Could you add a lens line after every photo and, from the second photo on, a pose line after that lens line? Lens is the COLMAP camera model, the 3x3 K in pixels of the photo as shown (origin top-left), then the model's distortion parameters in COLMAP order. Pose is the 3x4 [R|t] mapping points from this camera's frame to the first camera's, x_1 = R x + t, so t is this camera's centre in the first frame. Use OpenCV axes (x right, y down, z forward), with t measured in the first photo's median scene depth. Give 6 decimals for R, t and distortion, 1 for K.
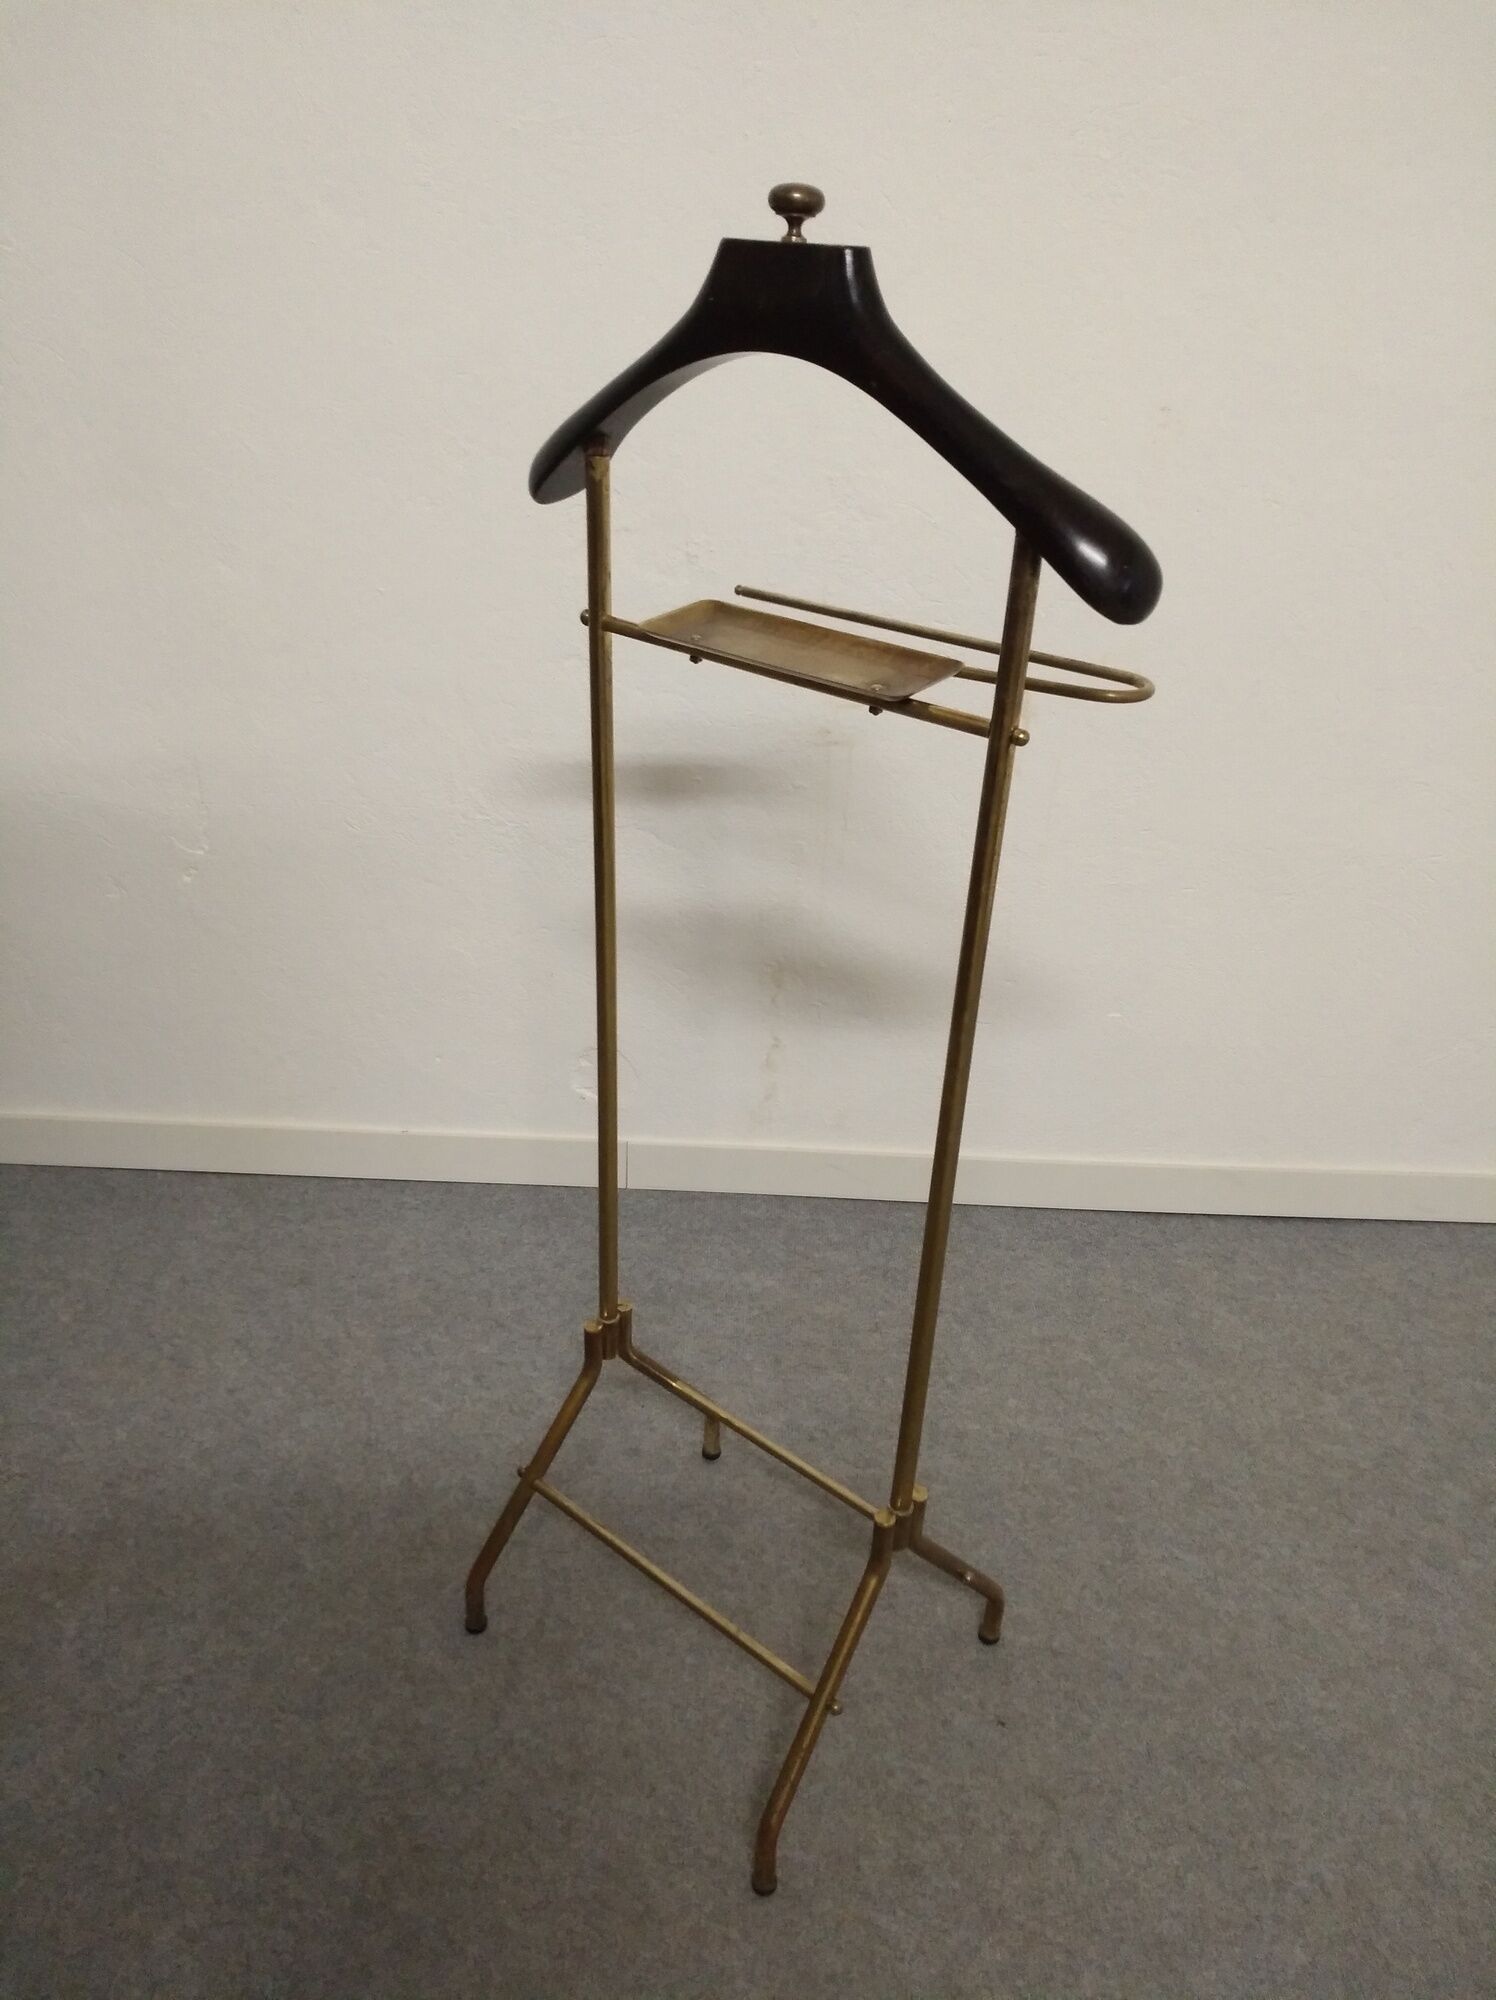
lens RADIAL K [[1558.4, 0, 748.0], [0, 1558.4, 1000.0], [0, 0, 1]] dist [-0.022792, 0.054126]
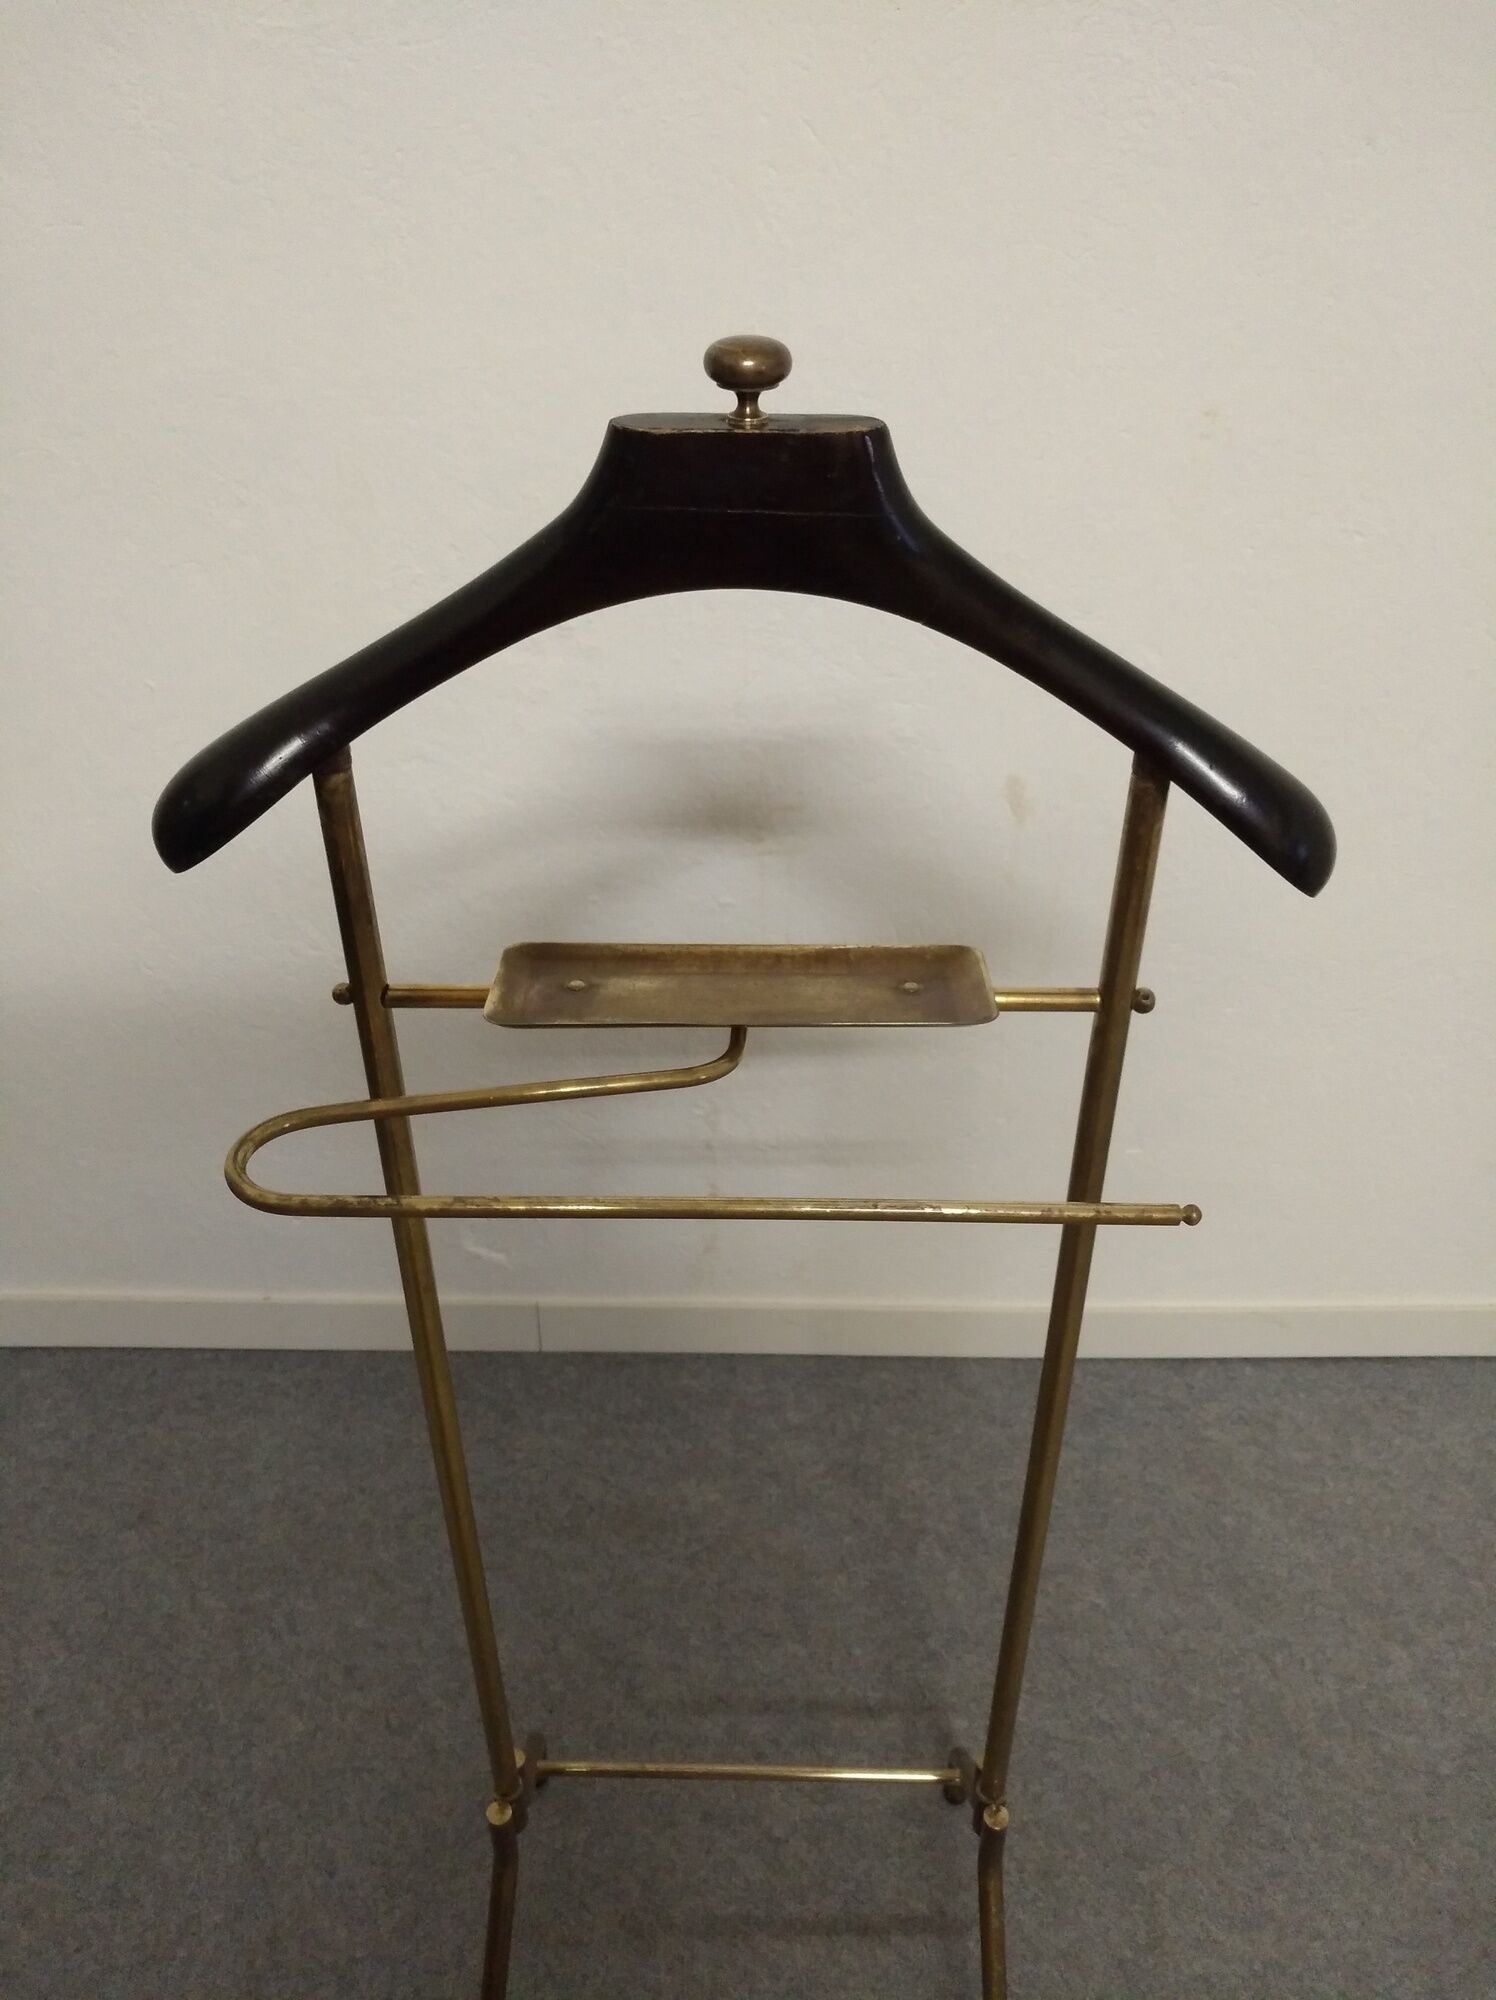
lens RADIAL K [[1514.9, 0, 745.2], [0, 1514.9, 1070.8], [0, 0, 1]] dist [-0.054353, 0.102010]
pose [[0.999487, -0.031197, -0.007234, 0.049859], [0.031998, 0.982114, 0.185550, -0.209834], [0.001316, -0.185686, 0.982608, 0.294506]]
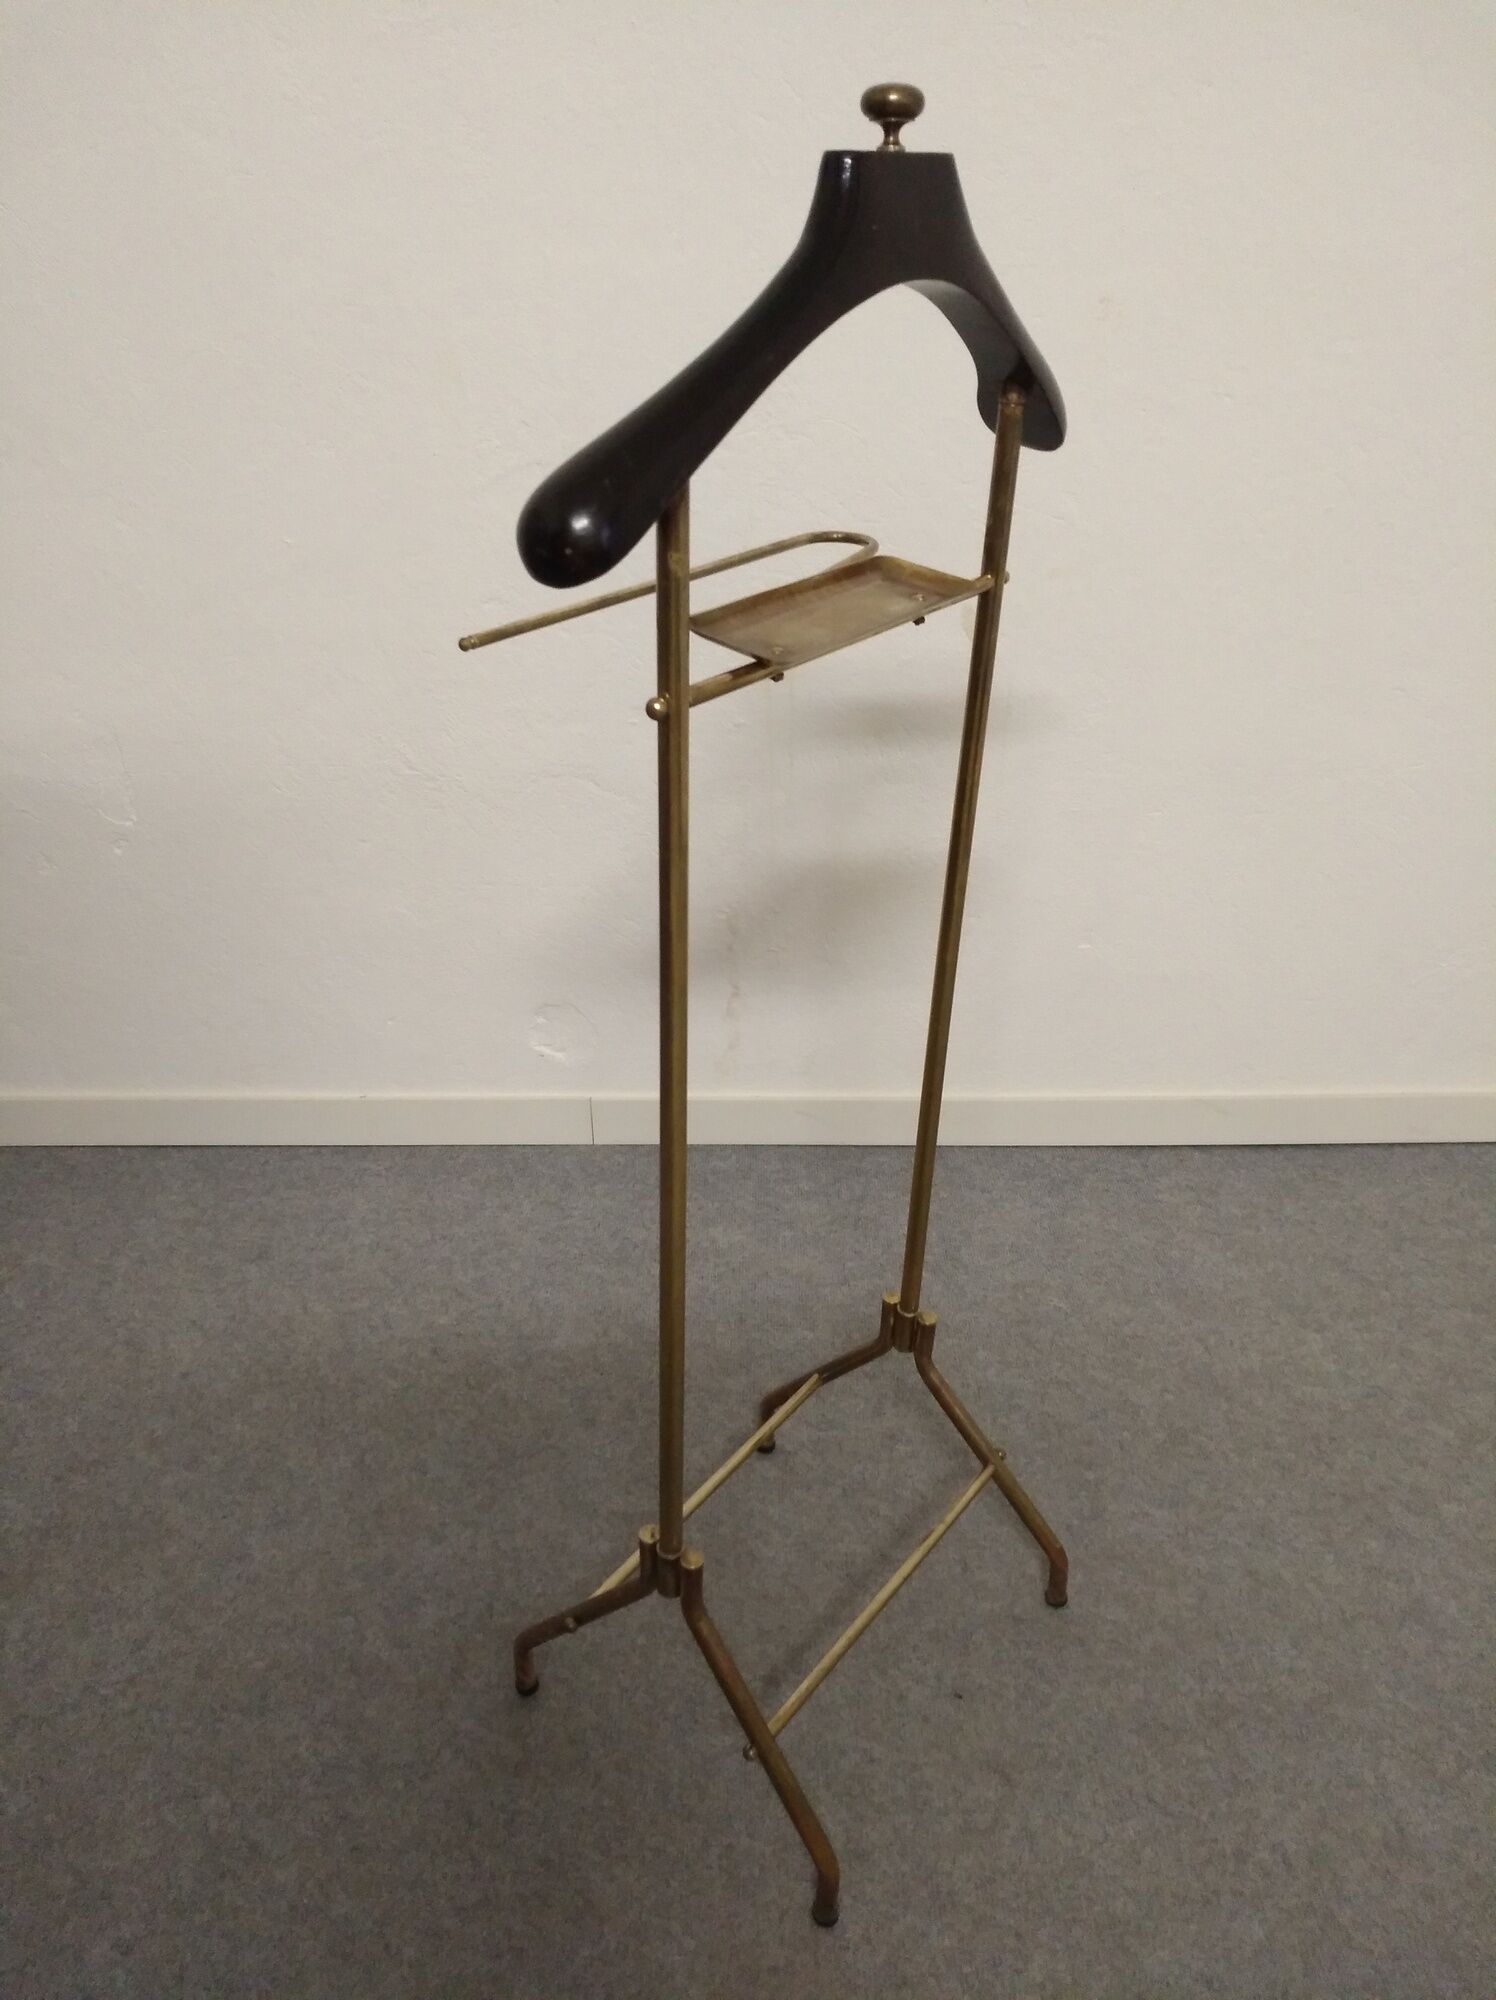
lens RADIAL K [[1558.4, 0, 748.0], [0, 1558.4, 1000.0], [0, 0, 1]] dist [-0.022792, 0.054126]
pose [[0.998565, -0.045068, -0.028921, 0.063633], [0.046665, 0.997275, 0.057134, -0.025352], [0.026267, -0.058402, 0.997948, 0.039817]]
